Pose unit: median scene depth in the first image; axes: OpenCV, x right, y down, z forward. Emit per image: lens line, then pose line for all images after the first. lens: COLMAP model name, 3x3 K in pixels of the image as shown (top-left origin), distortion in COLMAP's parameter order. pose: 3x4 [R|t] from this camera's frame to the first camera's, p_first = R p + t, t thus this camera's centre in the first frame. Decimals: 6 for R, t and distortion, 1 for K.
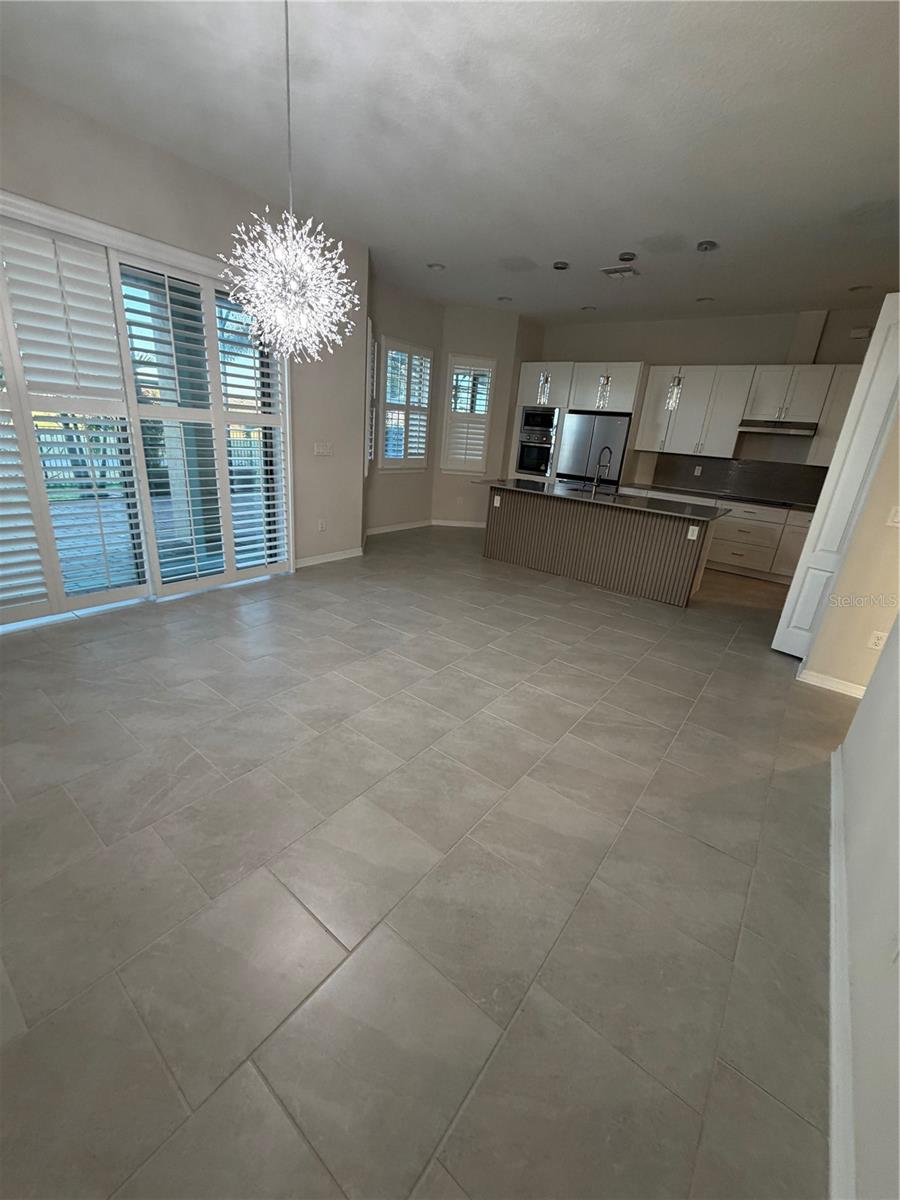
lens RADIAL K [[482.1, 0, 451.0], [0, 482.1, 600.7], [0, 0, 1]] dist [0.000256, -0.000151]
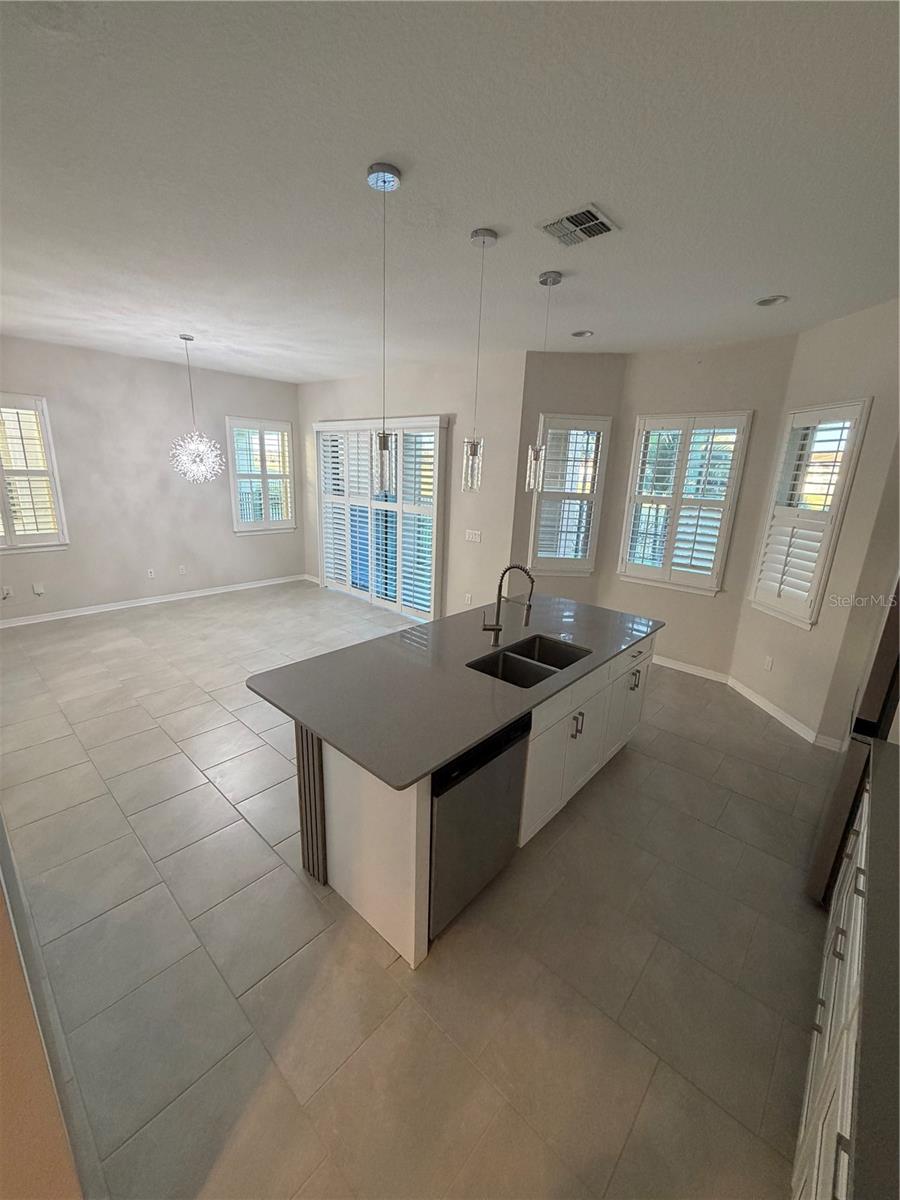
lens RADIAL K [[482.1, 0, 450.1], [0, 482.1, 599.3], [0, 0, 1]] dist [0.000256, -0.000151]
pose [[-0.078962, 0.174804, -0.981432, 1.454901], [-0.376845, 0.906217, 0.191726, -0.611571], [0.922905, 0.384987, -0.005683, 1.638631]]
